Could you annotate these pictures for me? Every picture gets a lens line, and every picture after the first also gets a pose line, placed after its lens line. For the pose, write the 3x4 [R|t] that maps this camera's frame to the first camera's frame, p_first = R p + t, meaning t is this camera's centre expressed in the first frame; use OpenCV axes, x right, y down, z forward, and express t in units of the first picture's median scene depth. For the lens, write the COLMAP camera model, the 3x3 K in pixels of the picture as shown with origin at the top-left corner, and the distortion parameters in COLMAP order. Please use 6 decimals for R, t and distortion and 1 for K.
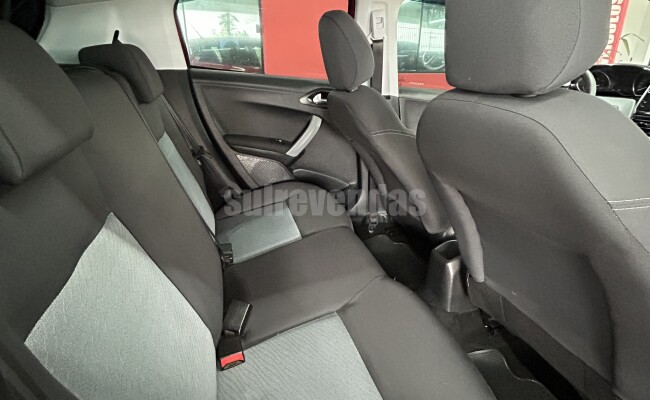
lens RADIAL K [[350.7, 0, 322.6], [0, 350.7, 200.3], [0, 0, 1]] dist [-0.002833, -0.000810]
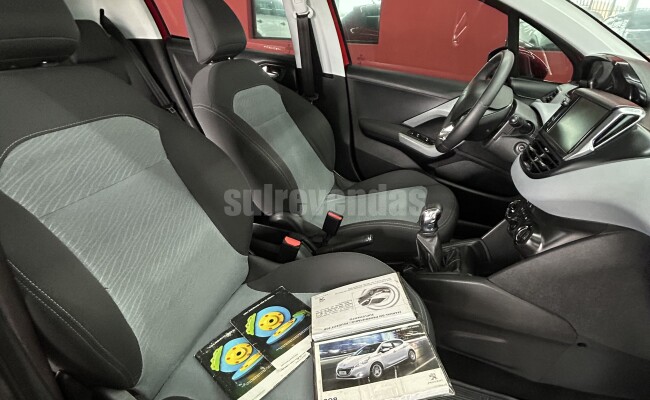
lens RADIAL K [[350.7, 0, 322.6], [0, 350.7, 200.3], [0, 0, 1]] dist [-0.002833, -0.000810]
pose [[0.823087, 0.266099, -0.501717, 0.790836], [-0.227742, 0.963945, 0.137635, -0.101385], [0.520252, 0.000976, 0.854012, 0.188943]]
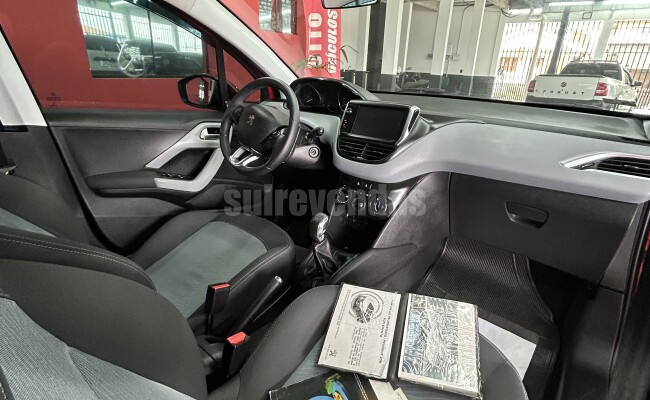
lens RADIAL K [[350.7, 0, 322.6], [0, 350.7, 200.3], [0, 0, 1]] dist [-0.002833, -0.000810]
pose [[0.830344, -0.177956, 0.528073, 0.301783], [0.180841, 0.982403, 0.046707, -0.113661], [-0.527092, 0.056714, 0.847914, 0.235362]]
